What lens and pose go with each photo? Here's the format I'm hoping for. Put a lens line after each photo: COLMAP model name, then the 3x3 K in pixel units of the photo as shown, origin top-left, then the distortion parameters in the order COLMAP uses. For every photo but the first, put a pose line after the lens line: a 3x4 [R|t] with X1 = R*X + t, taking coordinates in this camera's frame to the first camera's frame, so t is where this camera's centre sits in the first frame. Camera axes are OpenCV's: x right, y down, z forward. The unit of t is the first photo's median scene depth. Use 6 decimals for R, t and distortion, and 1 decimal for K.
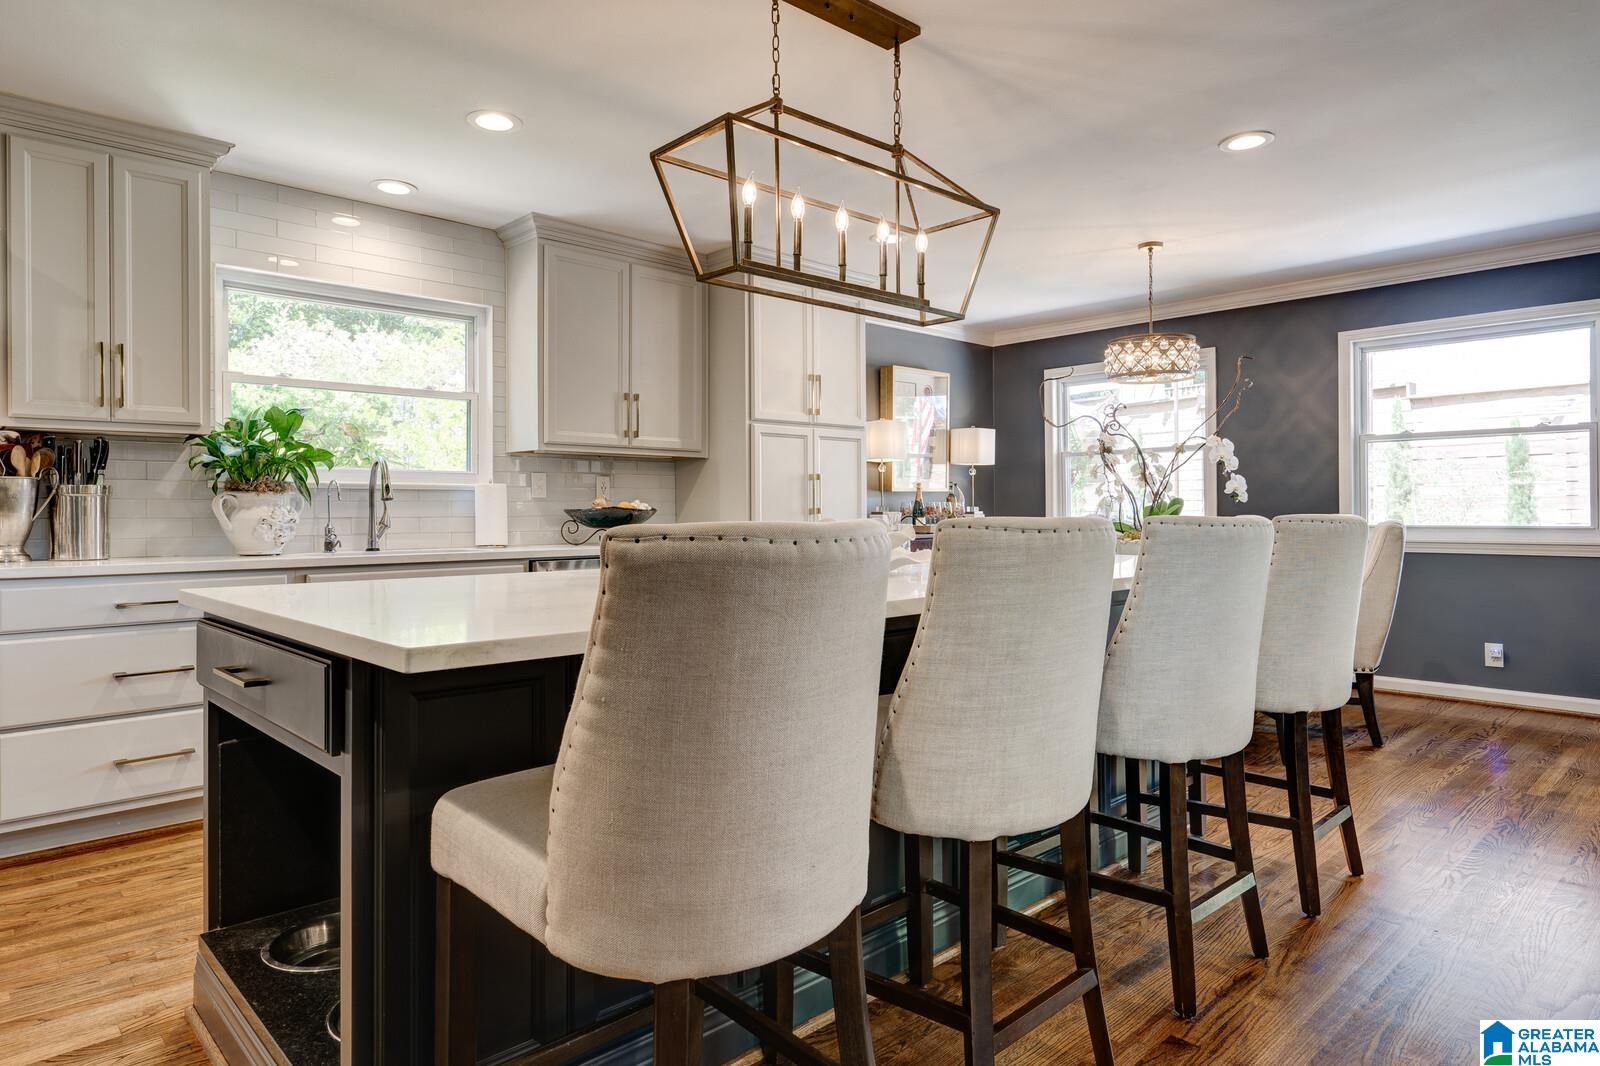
lens RADIAL K [[951.8, 0, 797.9], [0, 951.8, 508.6], [0, 0, 1]] dist [-0.005141, 0.004127]
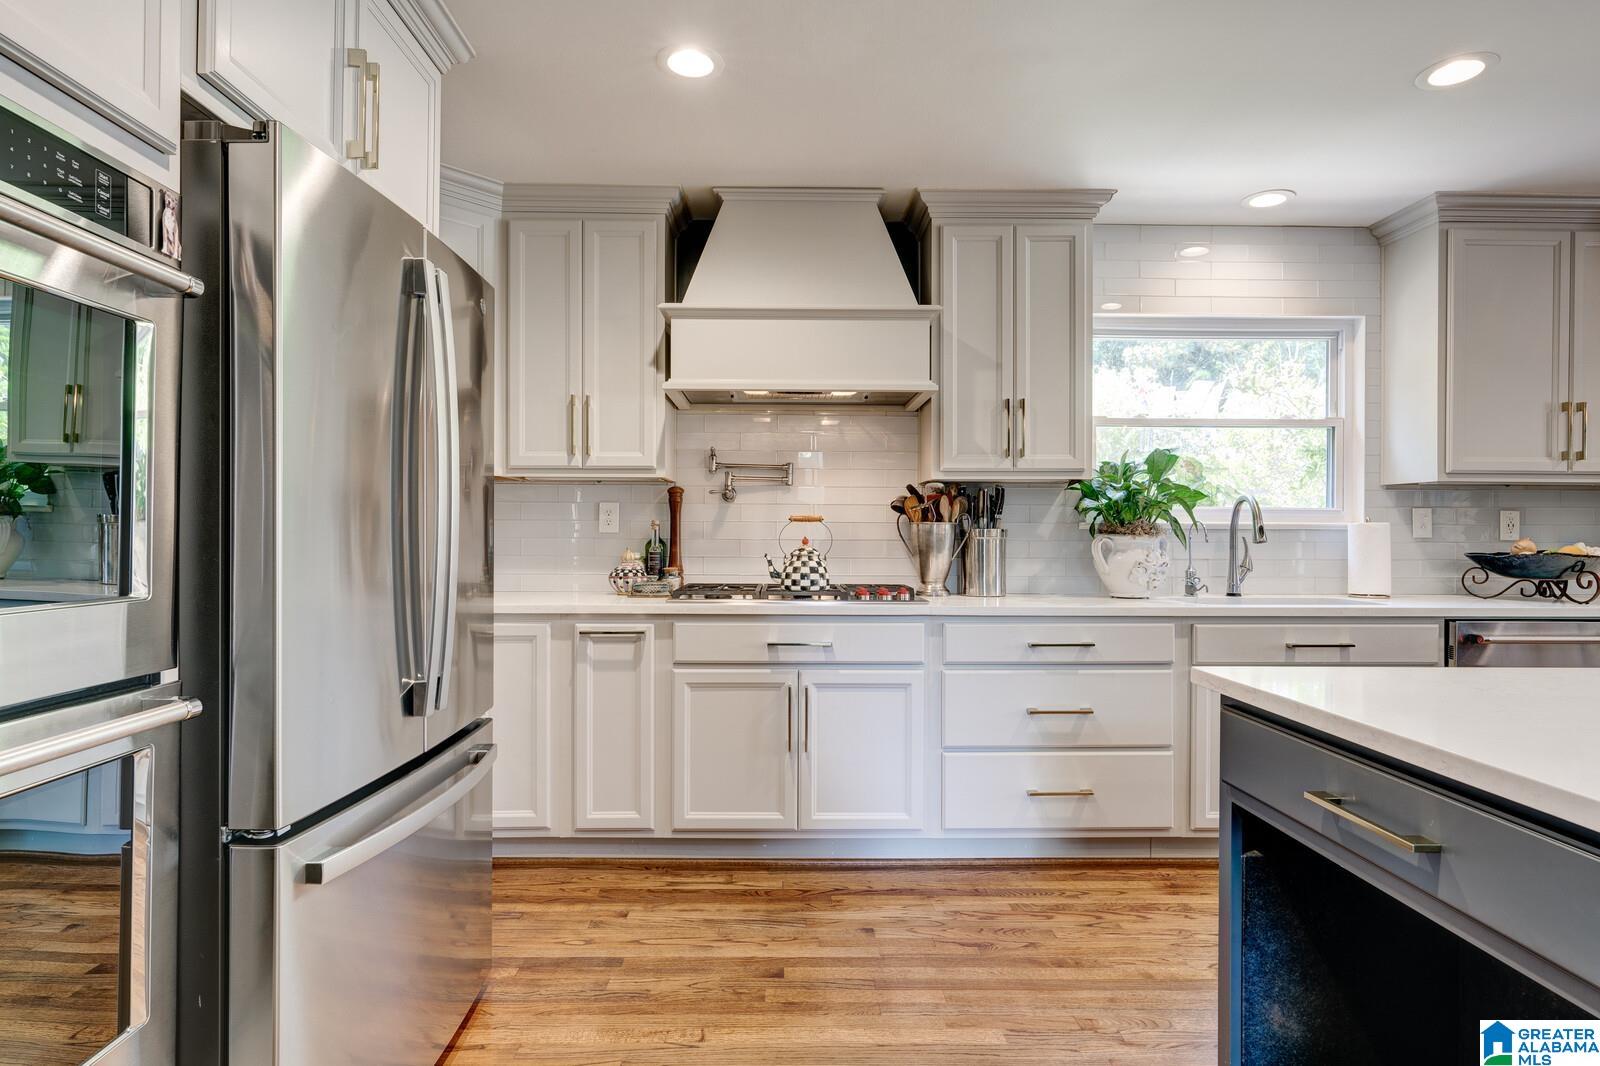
lens RADIAL K [[870.1, 0, 798.0], [0, 870.1, 532.7], [0, 0, 1]] dist [-0.001010, 0.001057]
pose [[0.739013, 0.006868, -0.673656, -0.215263], [-0.004054, 0.999975, 0.005747, -0.023895], [0.673679, -0.001516, 0.739023, 0.090022]]
